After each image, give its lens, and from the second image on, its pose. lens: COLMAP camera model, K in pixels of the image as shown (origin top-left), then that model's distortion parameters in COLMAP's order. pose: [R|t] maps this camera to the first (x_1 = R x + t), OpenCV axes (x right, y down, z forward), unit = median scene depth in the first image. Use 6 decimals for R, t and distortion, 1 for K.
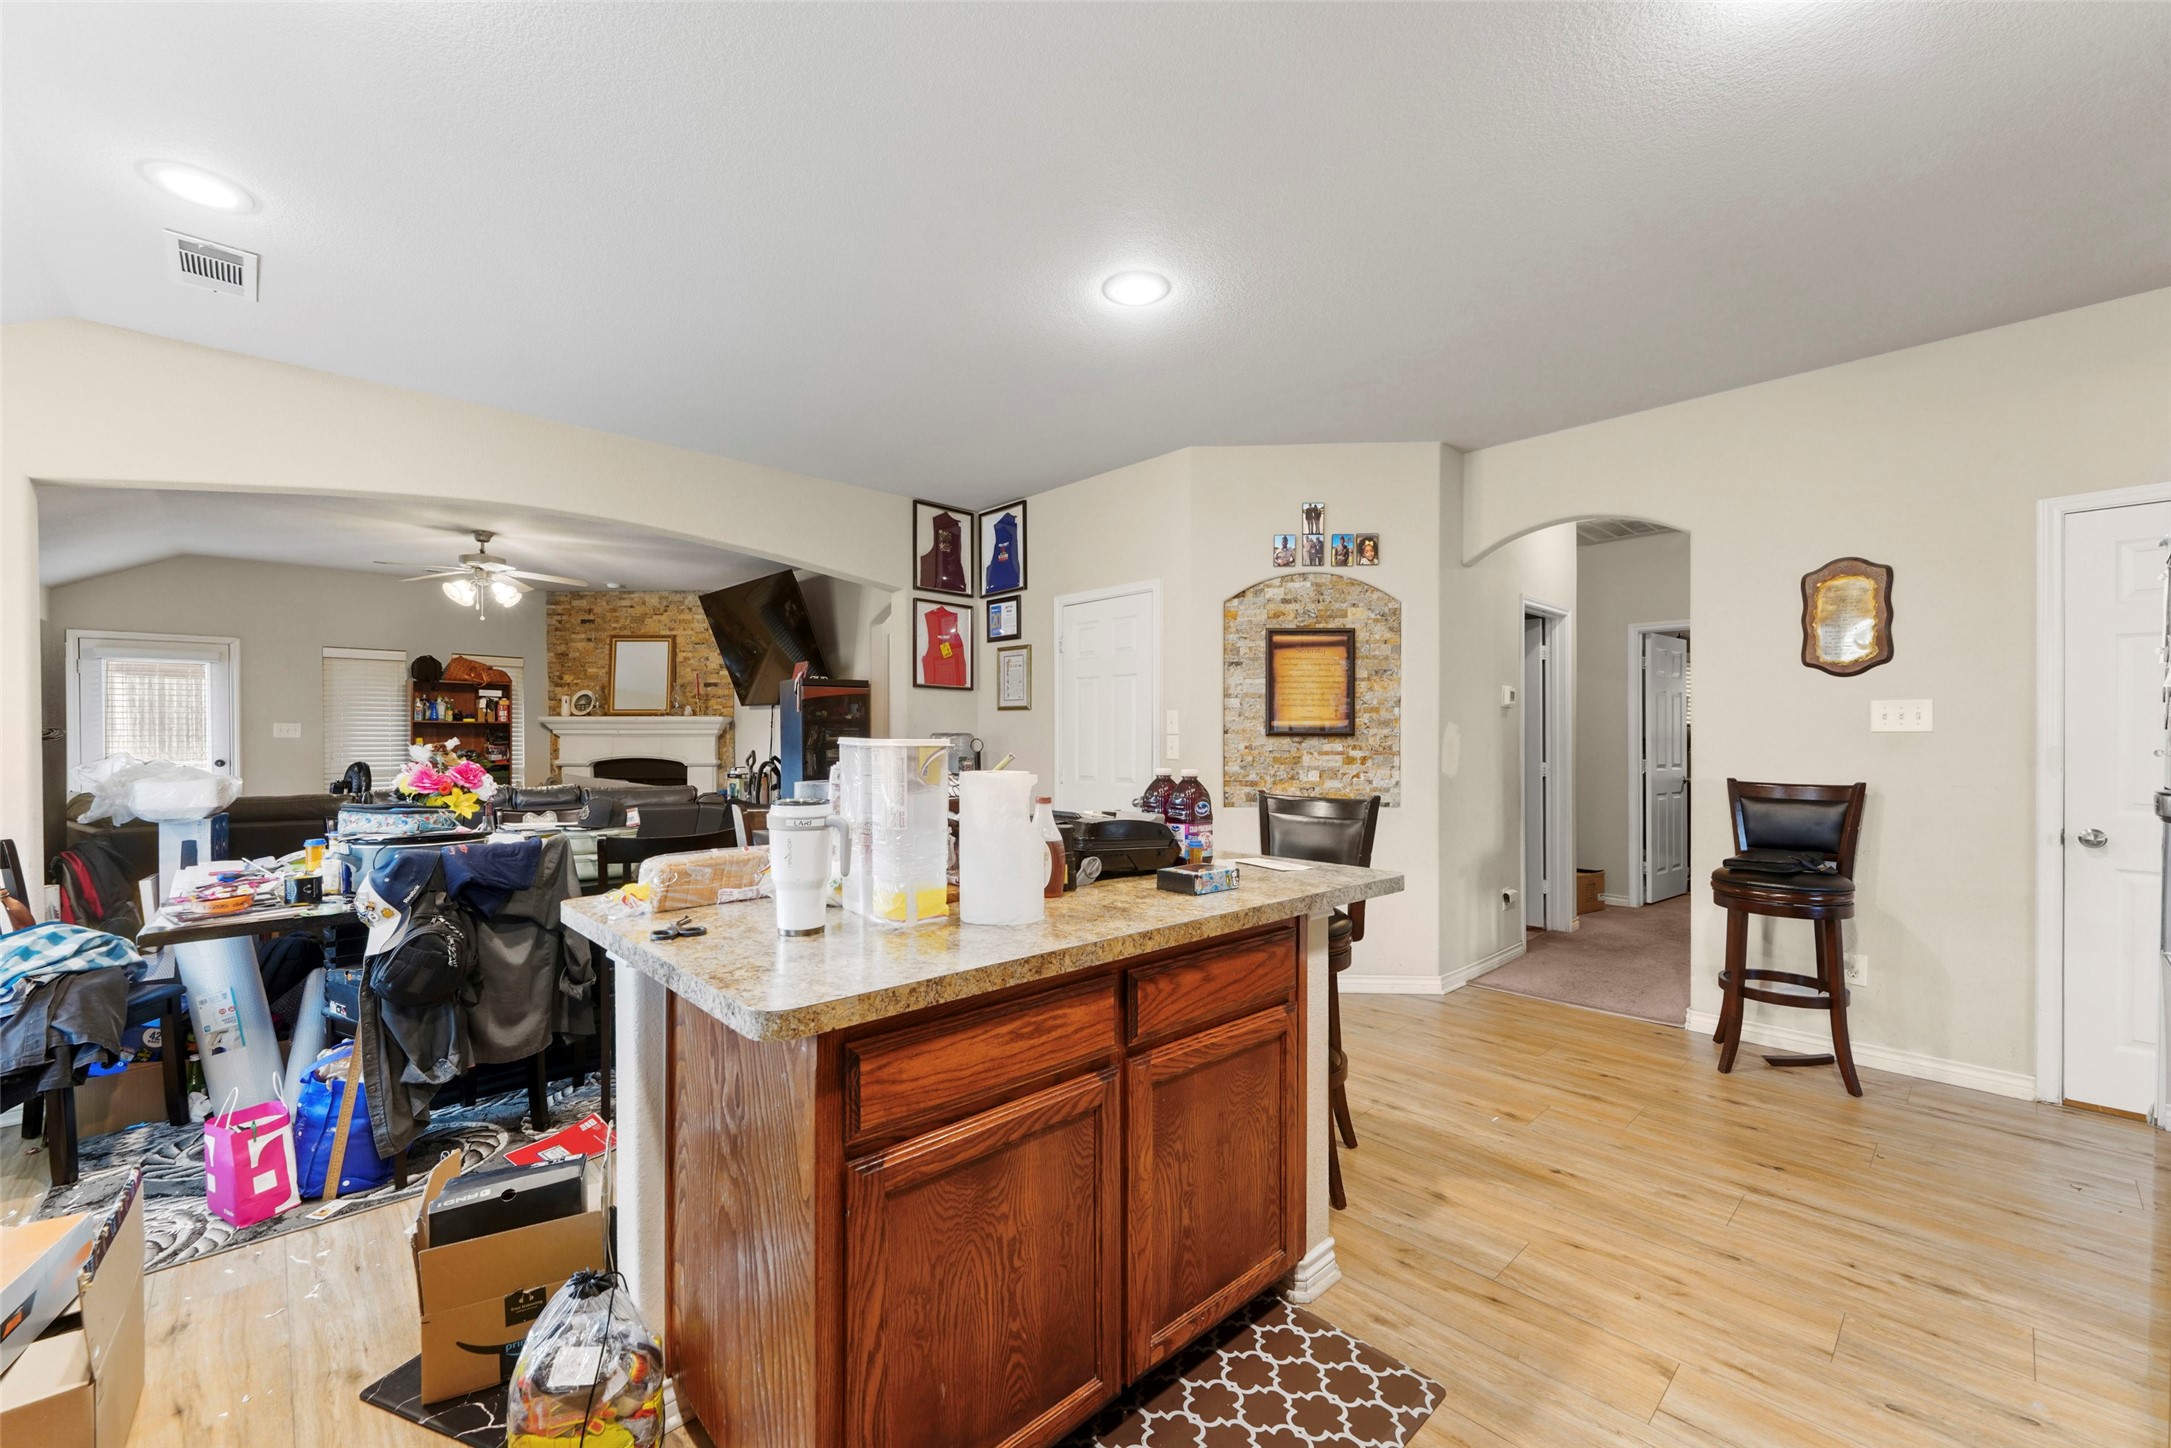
lens RADIAL K [[850.5, 0, 1091.9], [0, 850.5, 731.8], [0, 0, 1]] dist [0.007870, -0.000988]
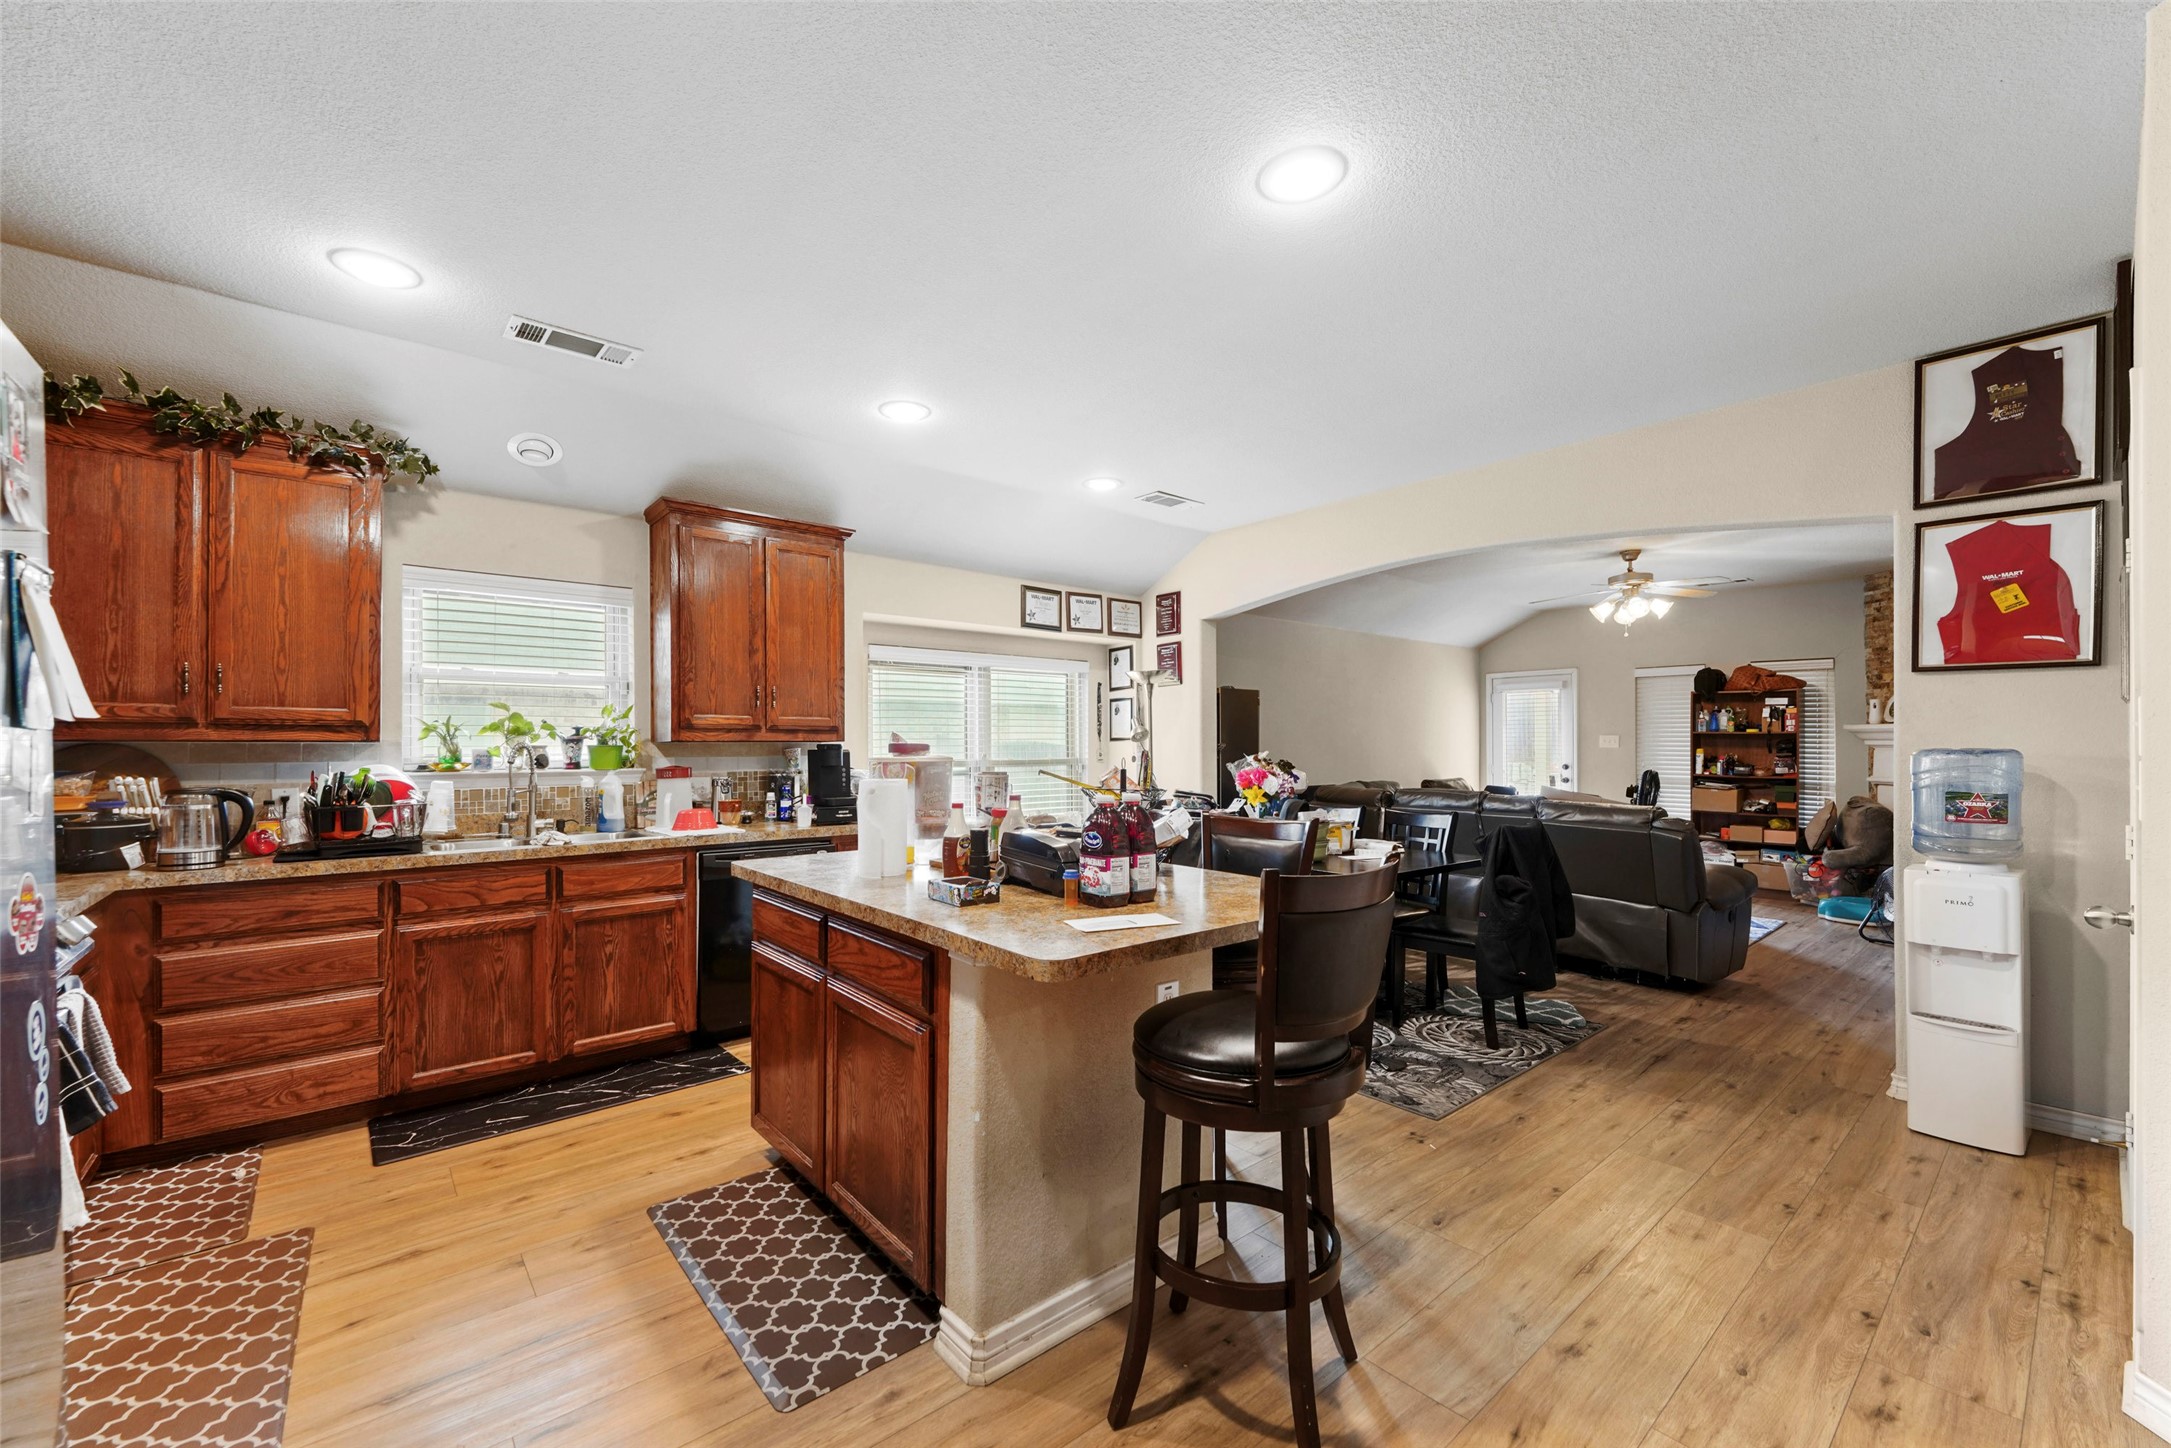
lens RADIAL K [[850.5, 0, 1054.0], [0, 850.5, 747.2], [0, 0, 1]] dist [0.007870, -0.000988]
pose [[-0.046707, 0.006186, -0.998889, 0.358653], [0.002467, 0.999978, 0.006077, -0.003869], [0.998906, -0.002180, -0.046721, 0.351971]]
